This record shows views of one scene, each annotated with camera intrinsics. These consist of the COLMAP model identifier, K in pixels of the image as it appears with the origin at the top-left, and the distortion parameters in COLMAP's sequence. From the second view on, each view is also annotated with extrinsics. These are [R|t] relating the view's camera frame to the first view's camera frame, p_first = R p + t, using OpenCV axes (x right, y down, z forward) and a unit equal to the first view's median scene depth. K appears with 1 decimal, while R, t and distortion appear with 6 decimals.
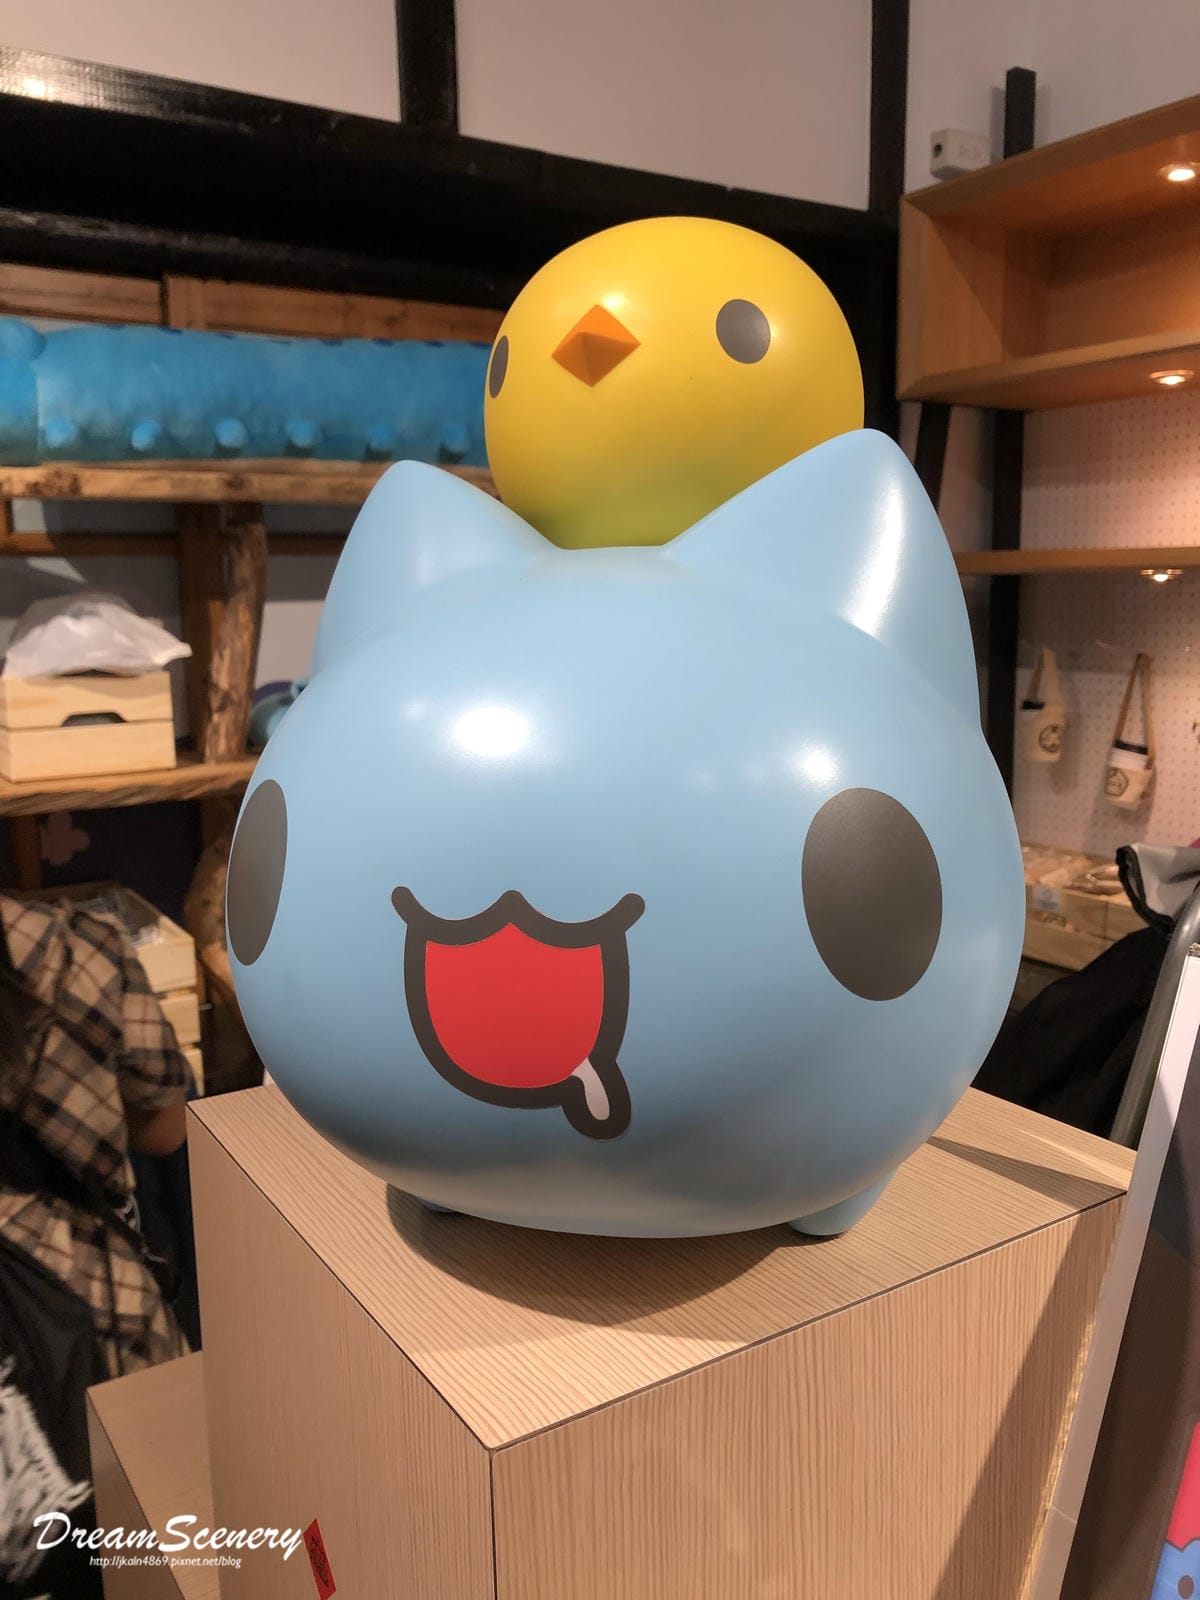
lens RADIAL K [[1326.0, 0, 599.9], [0, 1326.0, 796.6], [0, 0, 1]] dist [0.028568, -0.032815]
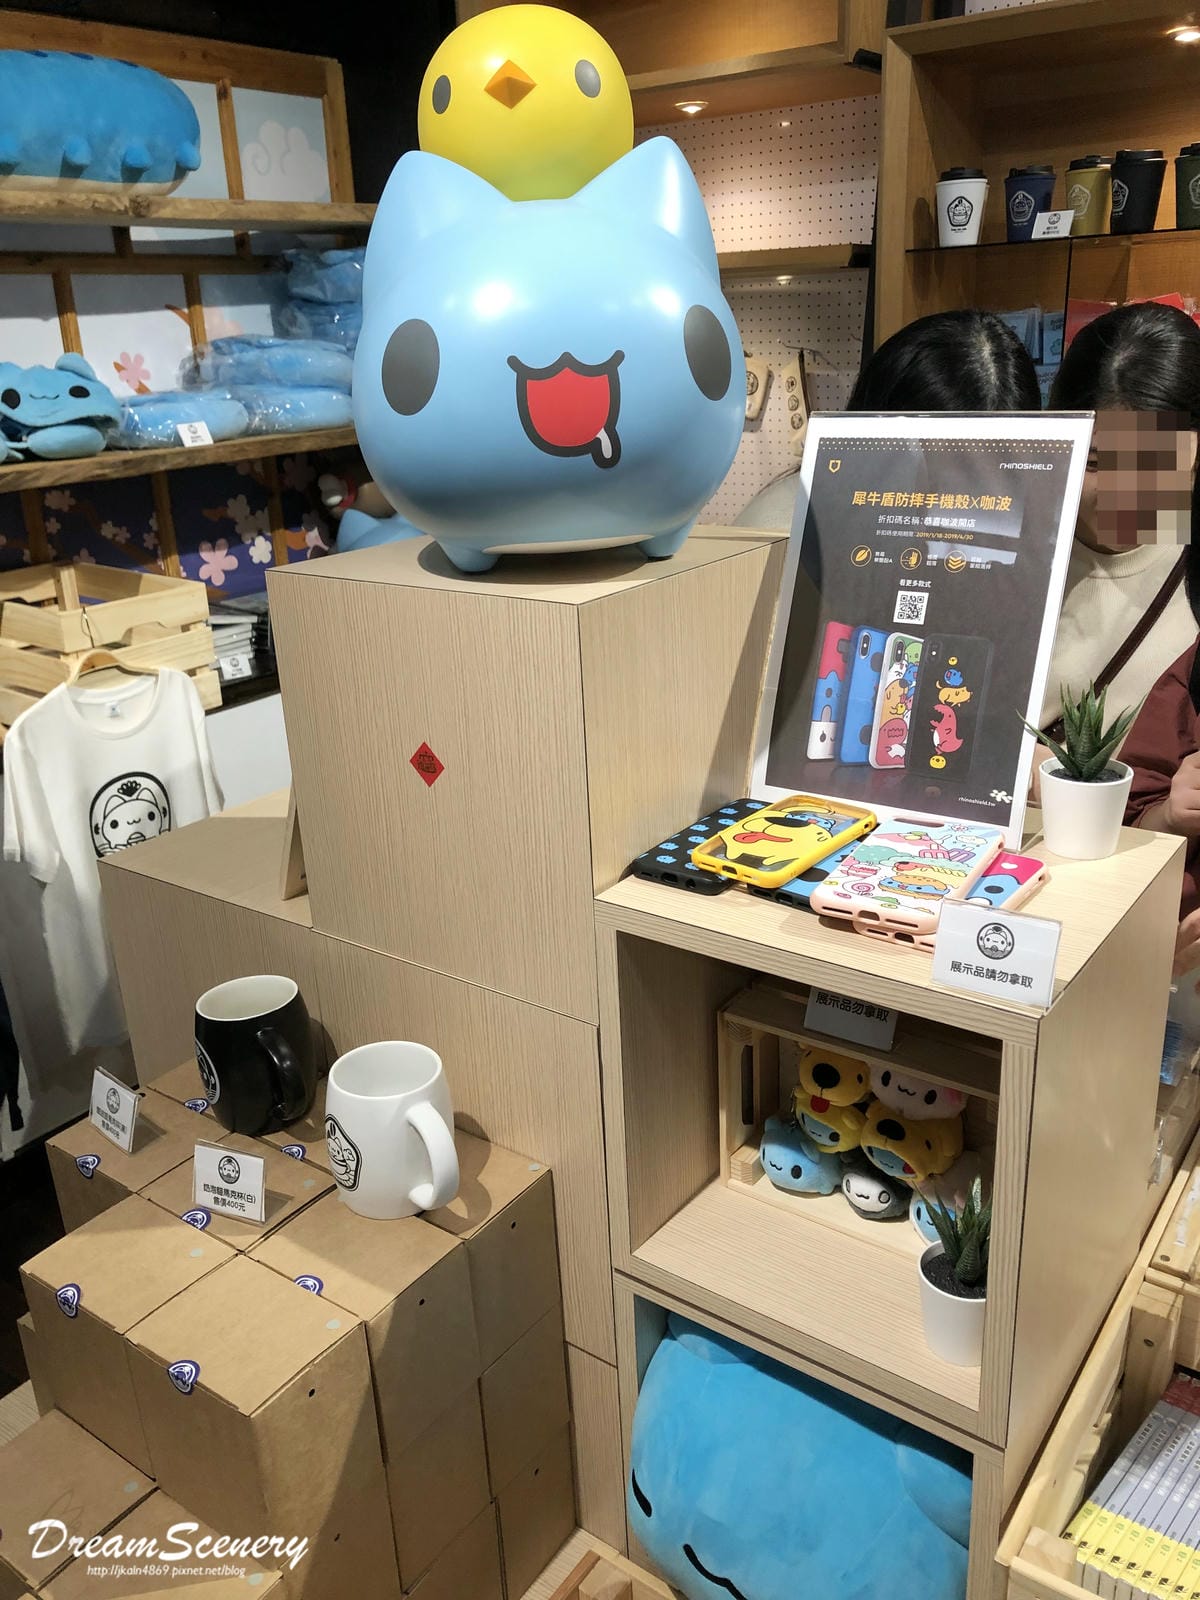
lens RADIAL K [[1326.0, 0, 596.8], [0, 1326.0, 794.0], [0, 0, 1]] dist [0.028568, -0.032815]
pose [[0.935826, -0.139575, 0.323649, -0.625757], [0.079836, 0.978326, 0.191061, 0.276925], [-0.343302, -0.152961, 0.926686, -0.897495]]
